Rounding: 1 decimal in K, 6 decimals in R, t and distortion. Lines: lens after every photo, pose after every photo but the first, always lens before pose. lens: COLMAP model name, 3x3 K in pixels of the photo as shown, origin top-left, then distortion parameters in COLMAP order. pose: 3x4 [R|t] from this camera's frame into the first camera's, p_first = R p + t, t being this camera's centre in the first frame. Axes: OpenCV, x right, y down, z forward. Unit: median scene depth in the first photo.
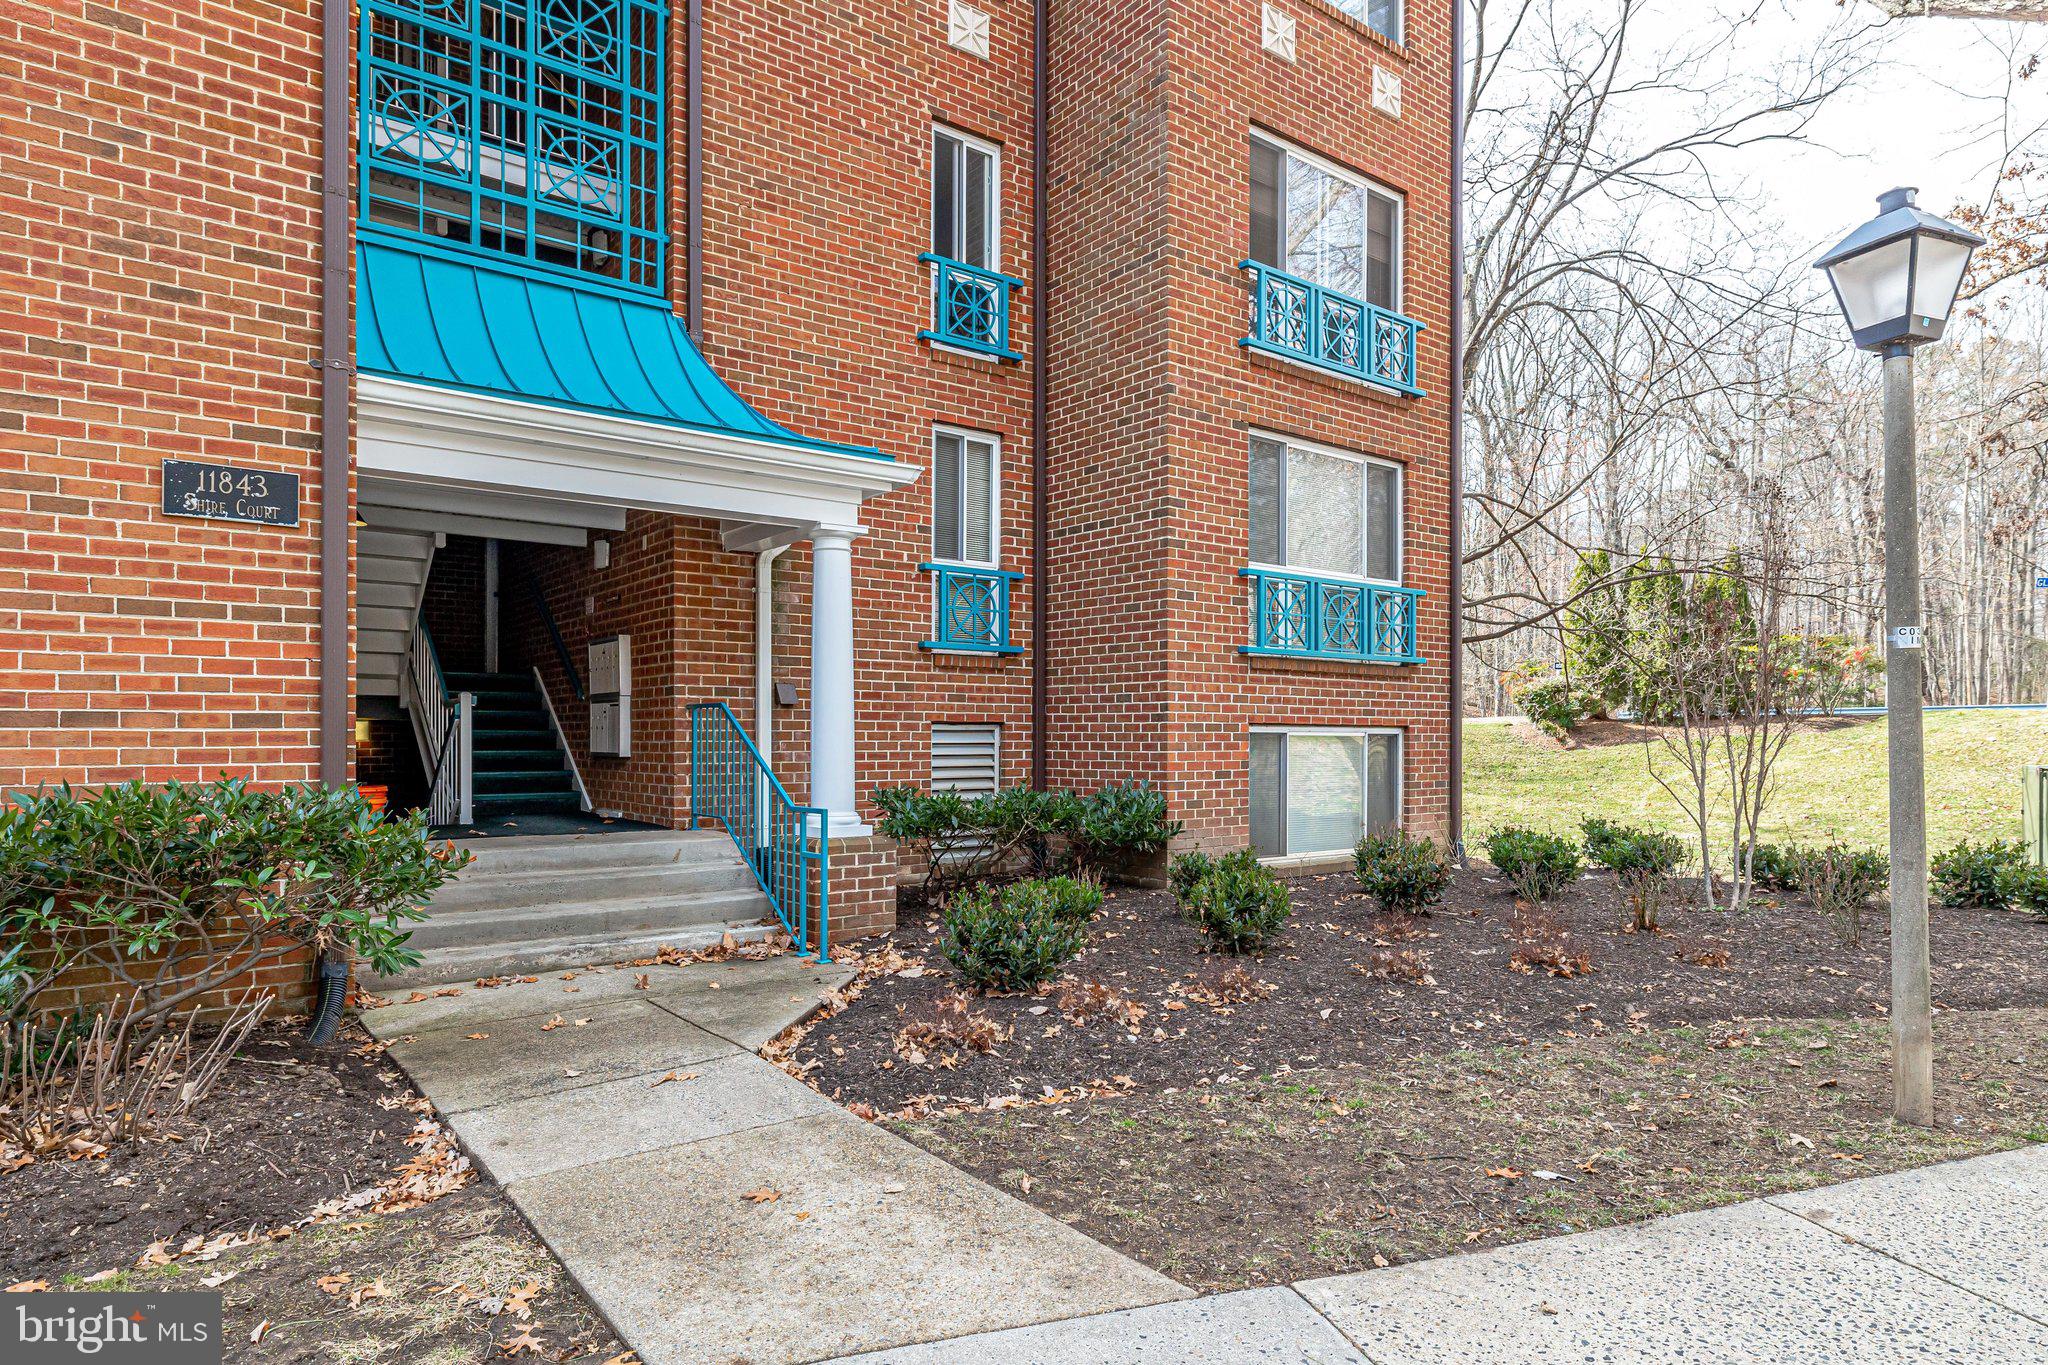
lens RADIAL K [[1227.5, 0, 1023.6], [0, 1227.5, 721.8], [0, 0, 1]] dist [-0.002542, 0.000146]
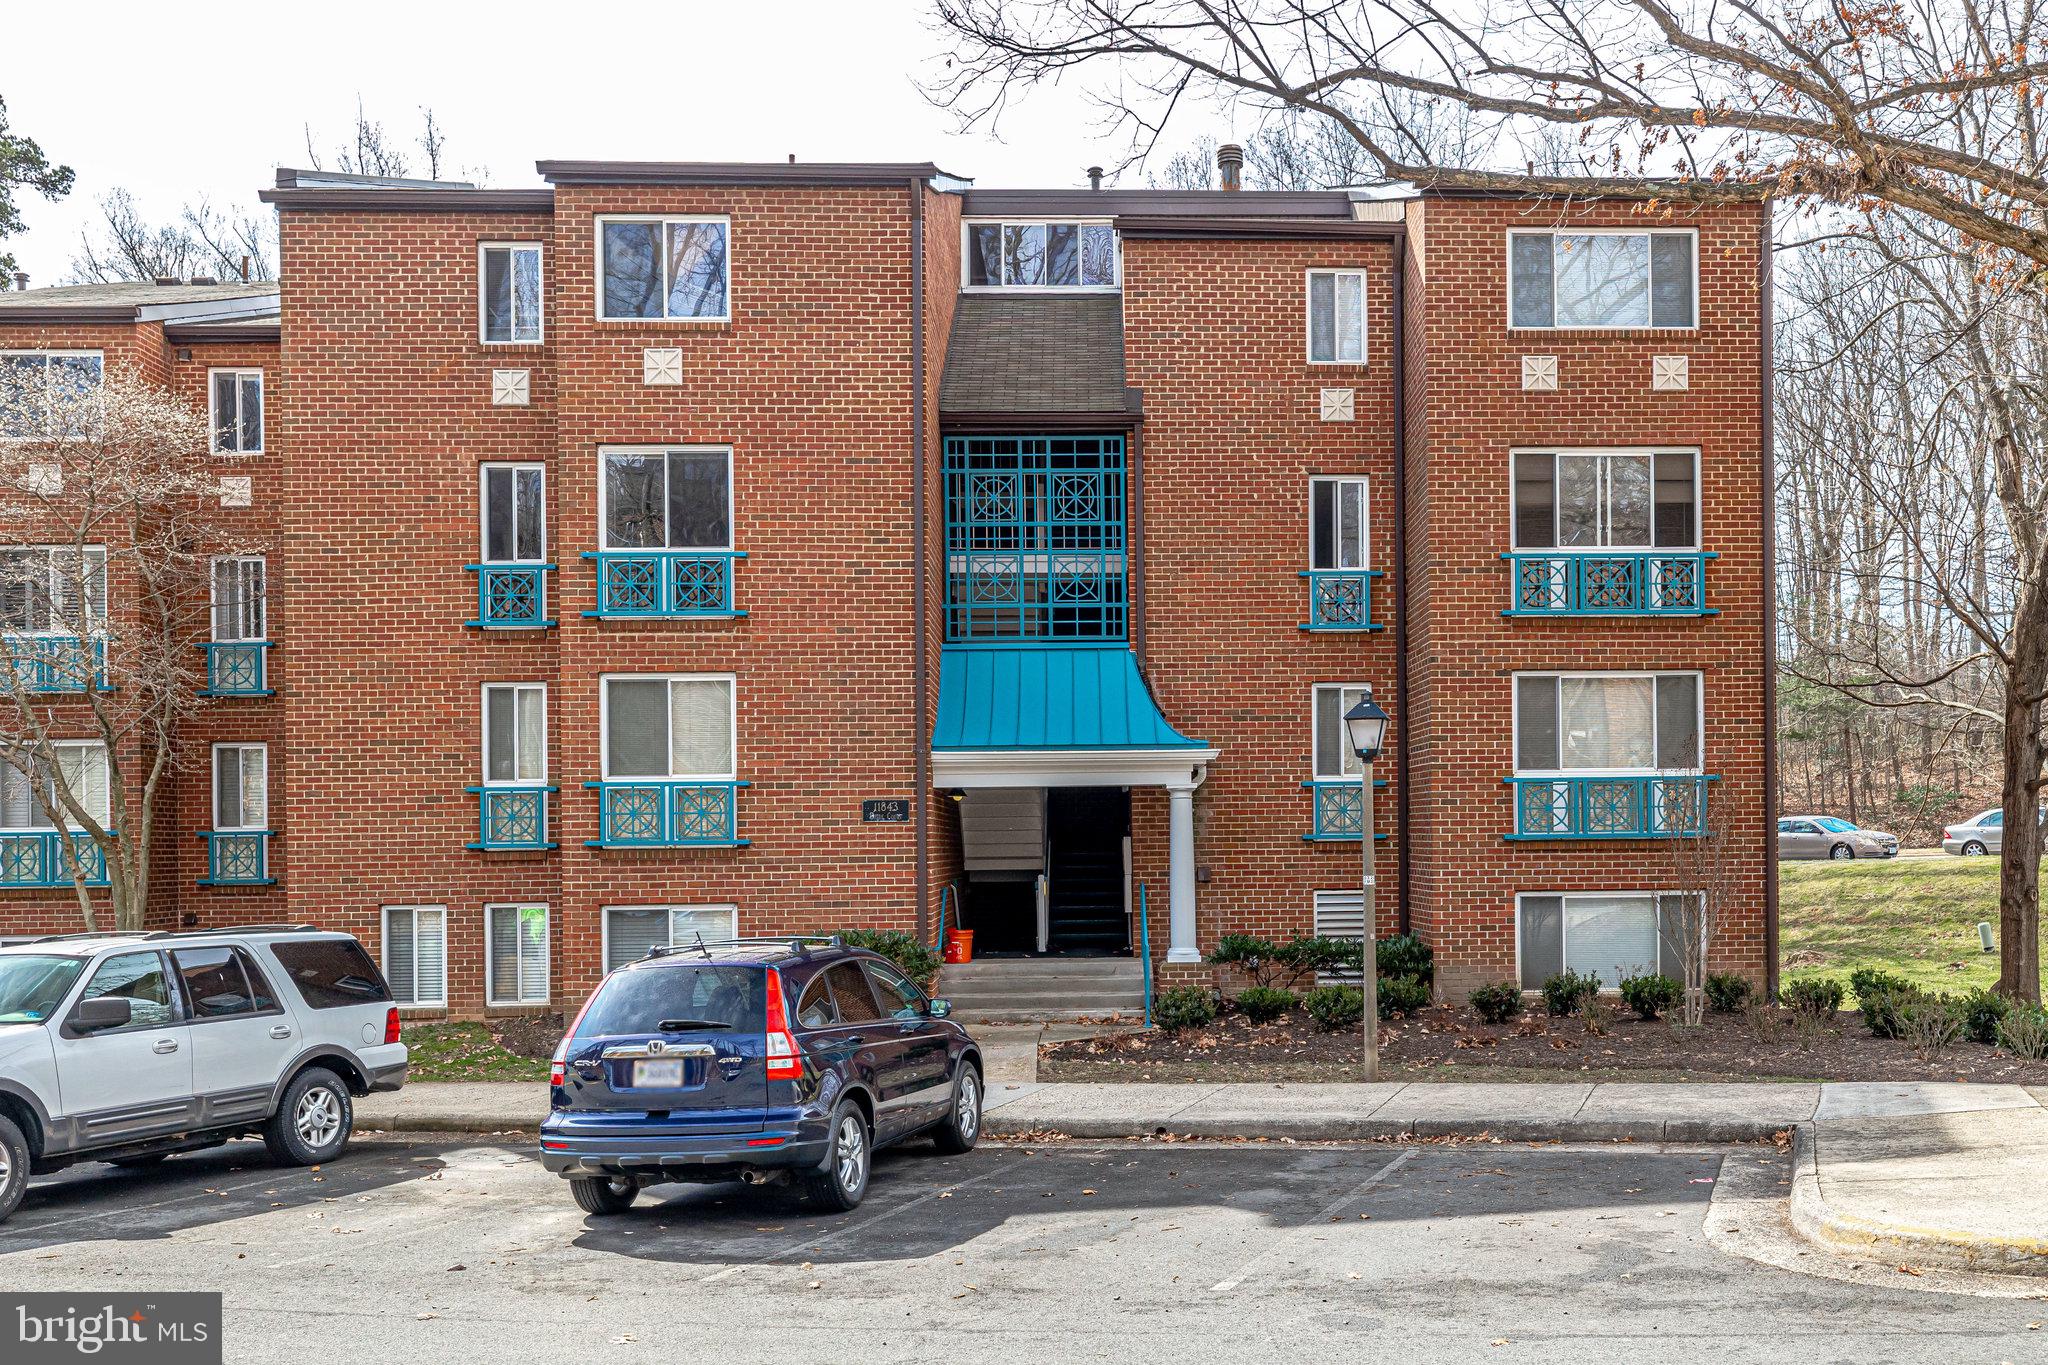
lens RADIAL K [[1887.9, 0, 1025.1], [0, 1887.9, 683.5], [0, 0, 1]] dist [0.012137, 0.000000]
pose [[0.788725, -0.068965, -0.610865, 1.188323], [0.023437, 0.996338, -0.082222, -0.076379], [0.614299, 0.050533, 0.787454, -1.136755]]
